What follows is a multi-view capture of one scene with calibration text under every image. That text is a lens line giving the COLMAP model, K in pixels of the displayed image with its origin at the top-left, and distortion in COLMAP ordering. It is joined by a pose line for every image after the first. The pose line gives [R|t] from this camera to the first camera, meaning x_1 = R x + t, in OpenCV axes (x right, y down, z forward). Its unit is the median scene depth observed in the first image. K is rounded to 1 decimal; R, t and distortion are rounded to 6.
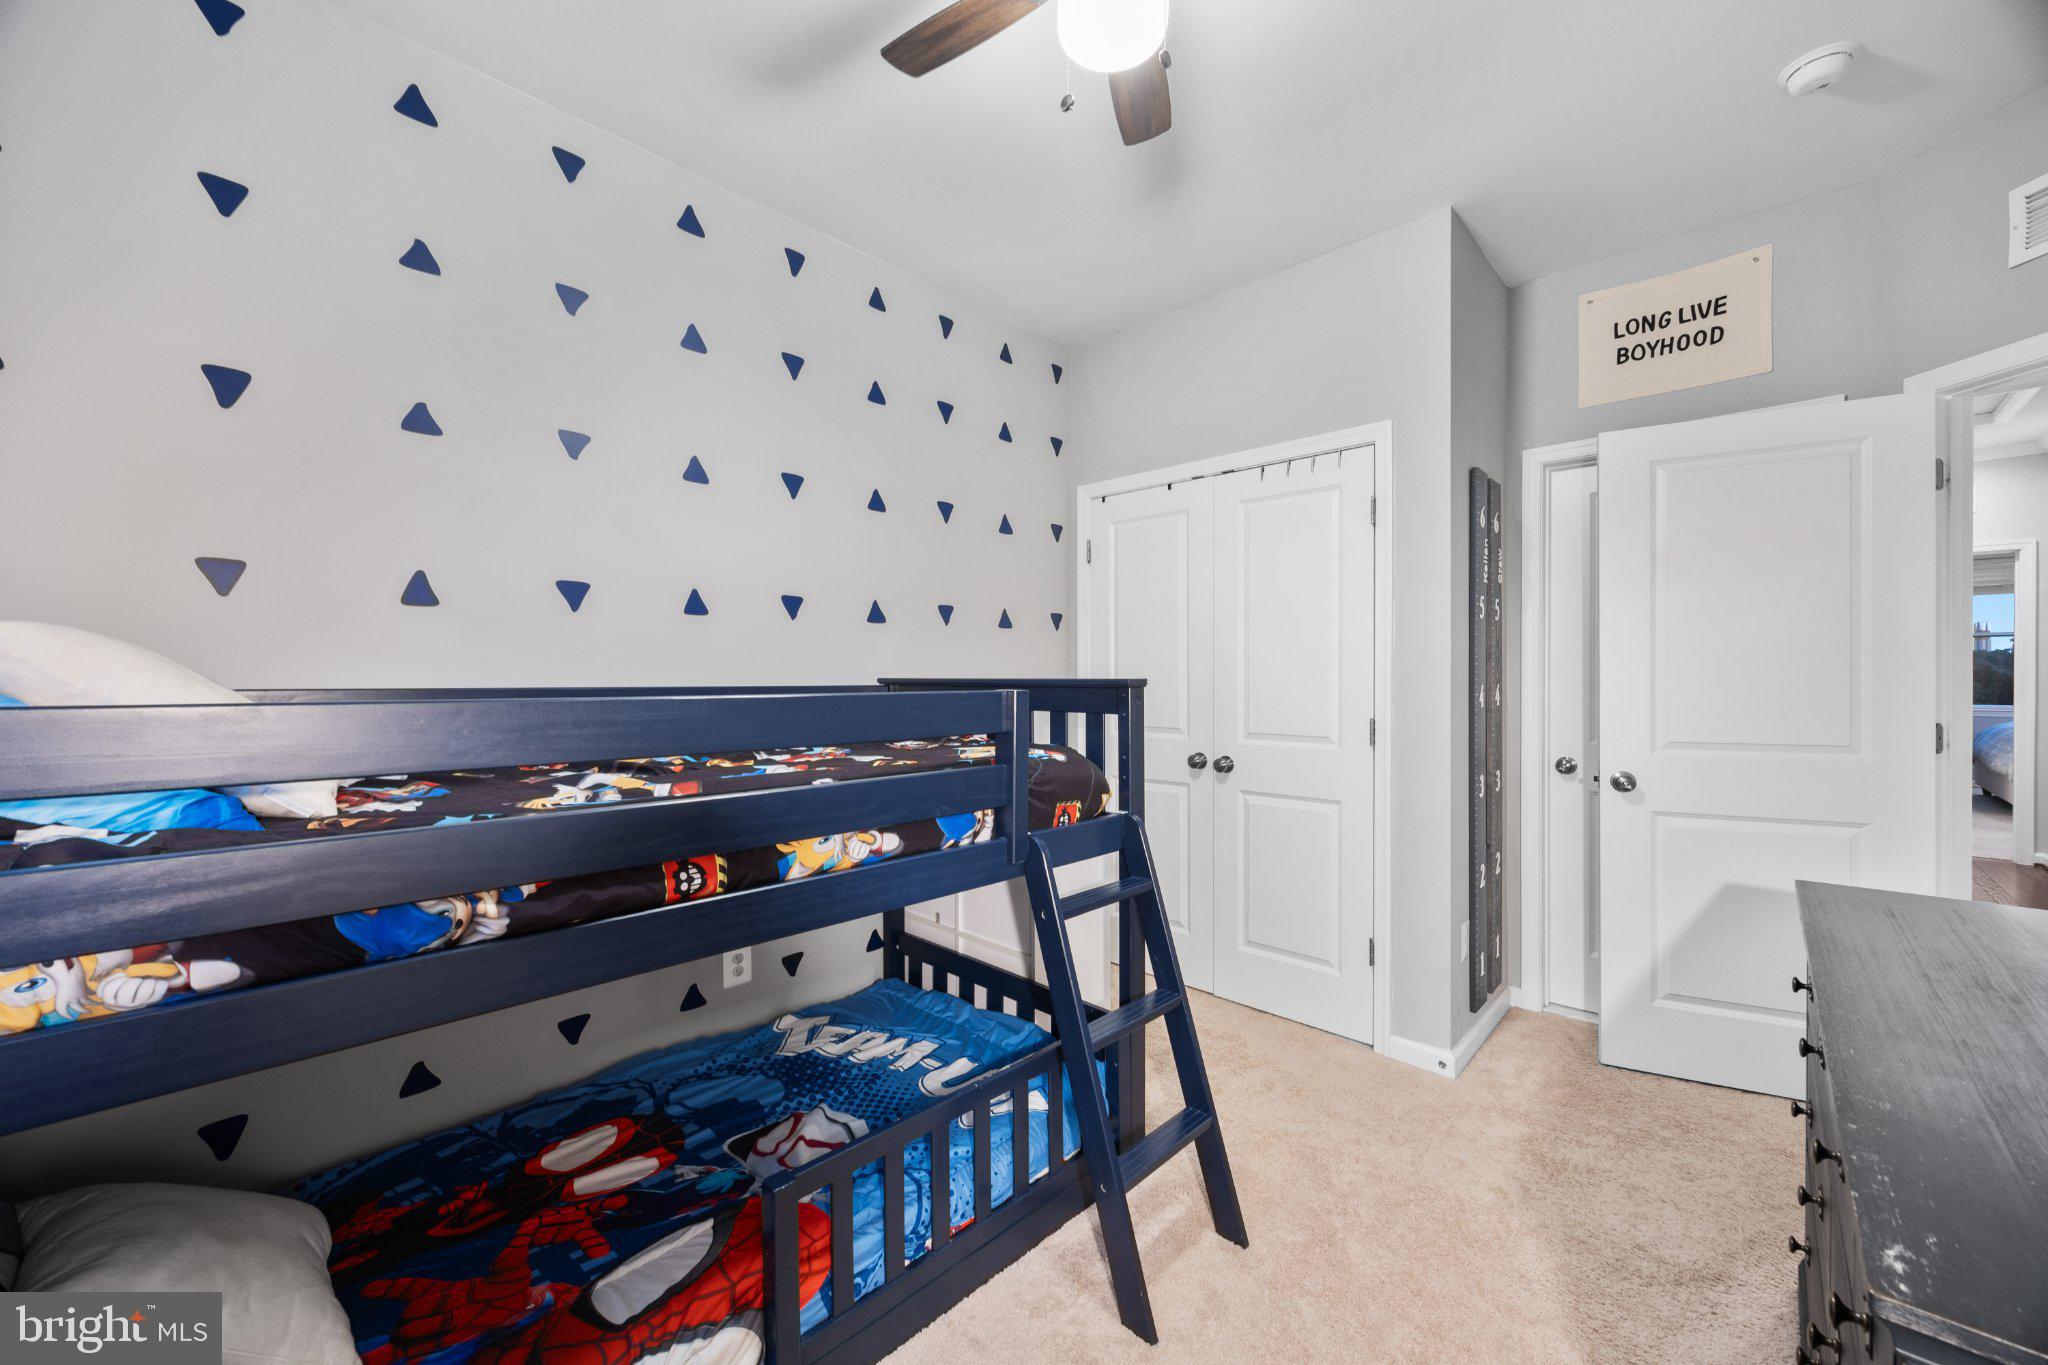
lens RADIAL K [[776.2, 0, 1011.2], [0, 776.2, 683.5], [0, 0, 1]] dist [-0.005196, 0.000399]
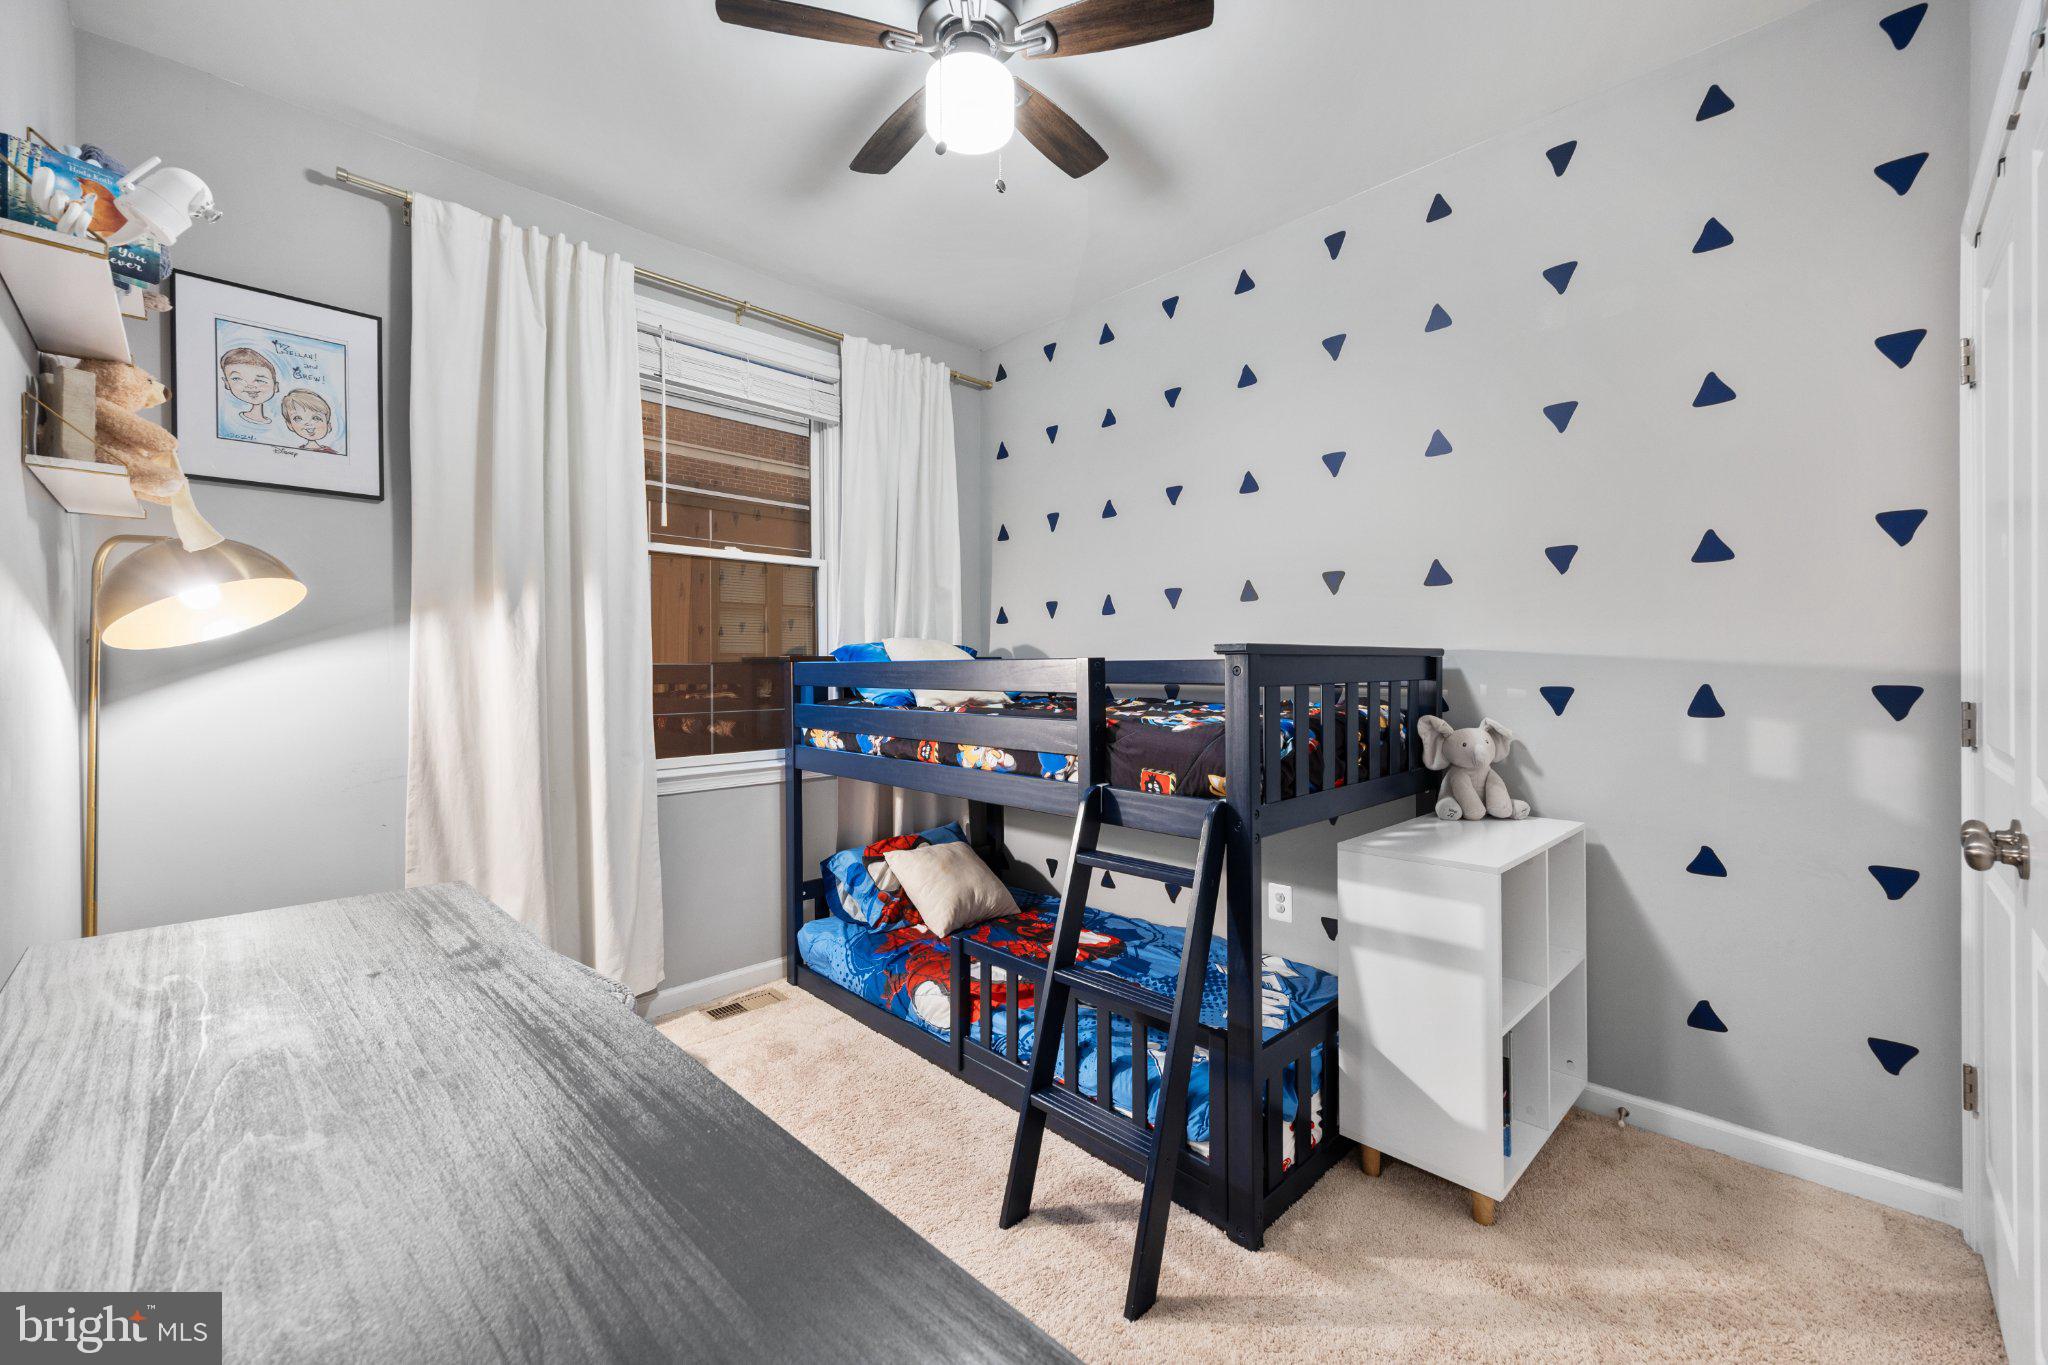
lens RADIAL K [[776.2, 0, 1011.5], [0, 776.2, 673.8], [0, 0, 1]] dist [-0.005196, 0.000399]
pose [[-0.009354, 0.008334, -0.999922, 0.998720], [-0.002299, 0.999962, 0.008356, 0.020513], [0.999954, 0.002377, -0.009335, 0.774386]]
